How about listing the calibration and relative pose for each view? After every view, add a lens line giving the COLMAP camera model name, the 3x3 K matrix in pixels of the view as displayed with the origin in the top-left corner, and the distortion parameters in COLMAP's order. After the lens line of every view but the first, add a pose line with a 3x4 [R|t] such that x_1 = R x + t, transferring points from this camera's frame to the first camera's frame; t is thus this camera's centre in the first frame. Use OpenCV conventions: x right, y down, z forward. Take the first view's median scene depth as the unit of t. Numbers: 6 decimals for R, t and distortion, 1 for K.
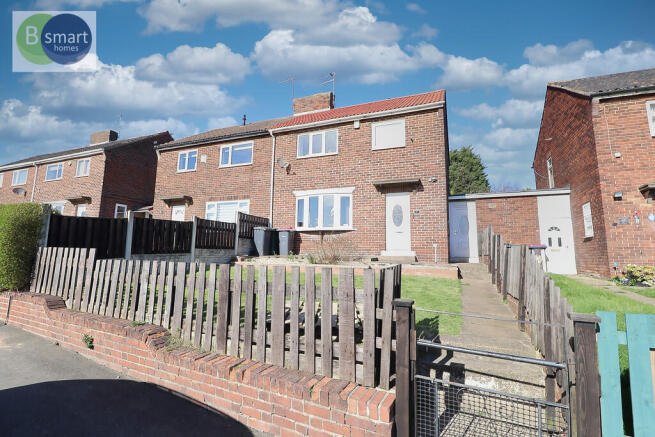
lens RADIAL K [[303.3, 0, 330.7], [0, 303.3, 220.0], [0, 0, 1]] dist [-0.013698, -0.002490]
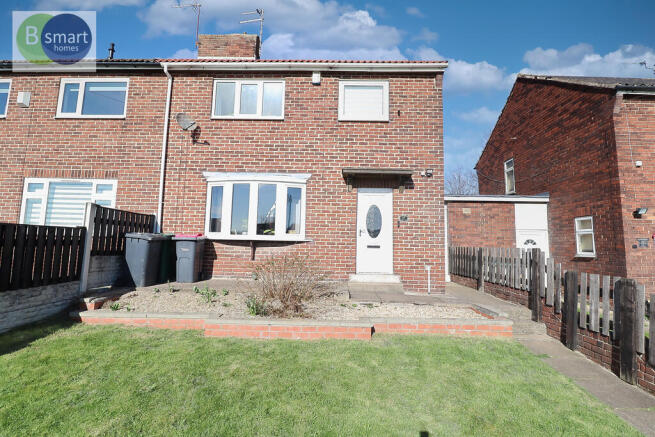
lens RADIAL K [[303.3, 0, 324.4], [0, 303.3, 212.8], [0, 0, 1]] dist [-0.013698, -0.002490]
pose [[0.936895, 0.040730, 0.347230, -0.111523], [-0.047708, 0.998794, 0.011566, -0.034997], [-0.346340, -0.027402, 0.937709, 0.381154]]
